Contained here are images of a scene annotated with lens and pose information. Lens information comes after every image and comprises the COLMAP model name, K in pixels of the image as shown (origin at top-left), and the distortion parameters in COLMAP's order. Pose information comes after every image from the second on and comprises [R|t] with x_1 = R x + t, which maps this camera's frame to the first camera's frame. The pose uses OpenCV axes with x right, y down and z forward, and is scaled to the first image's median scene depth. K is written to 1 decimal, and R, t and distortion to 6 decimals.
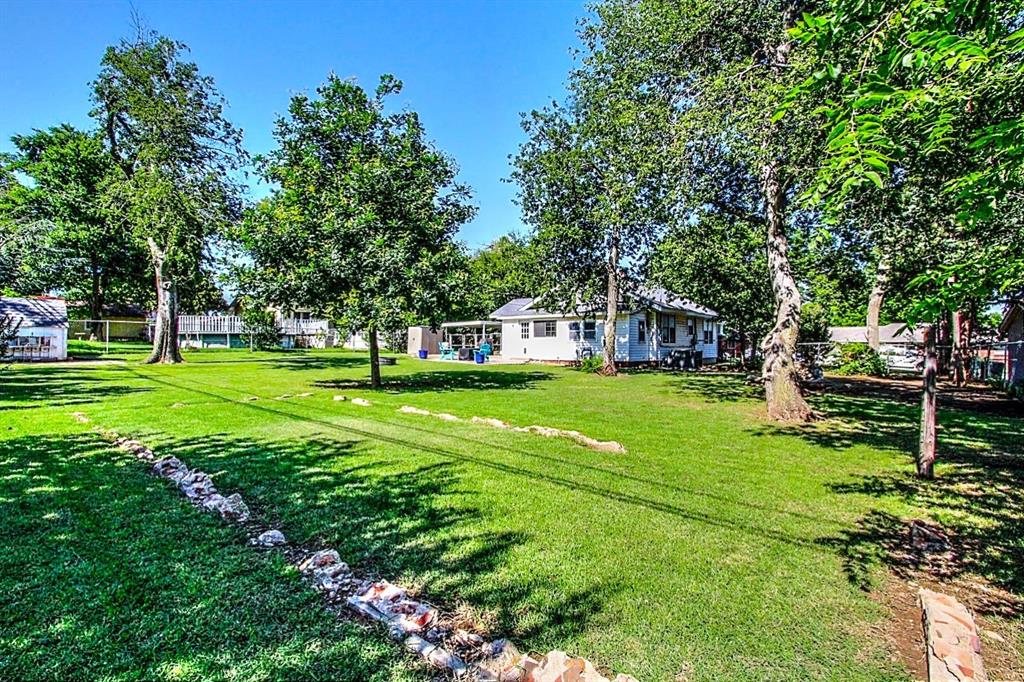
lens RADIAL K [[469.1, 0, 511.5], [0, 469.1, 343.2], [0, 0, 1]] dist [-0.000022, 0.000000]
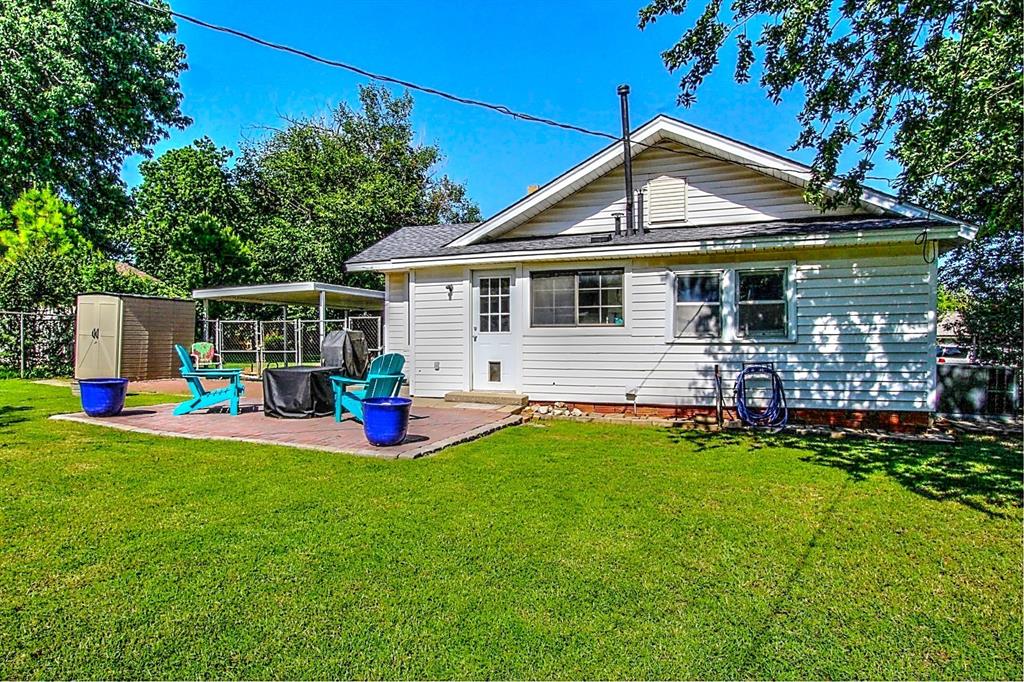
lens RADIAL K [[595.0, 0, 512.8], [0, 595.0, 337.1], [0, 0, 1]] dist [-0.019627, 0.007607]
pose [[0.941245, -0.006881, 0.337656, -0.092434], [0.006920, 0.999975, 0.001089, -0.005997], [-0.337655, 0.001312, 0.941269, 0.641204]]
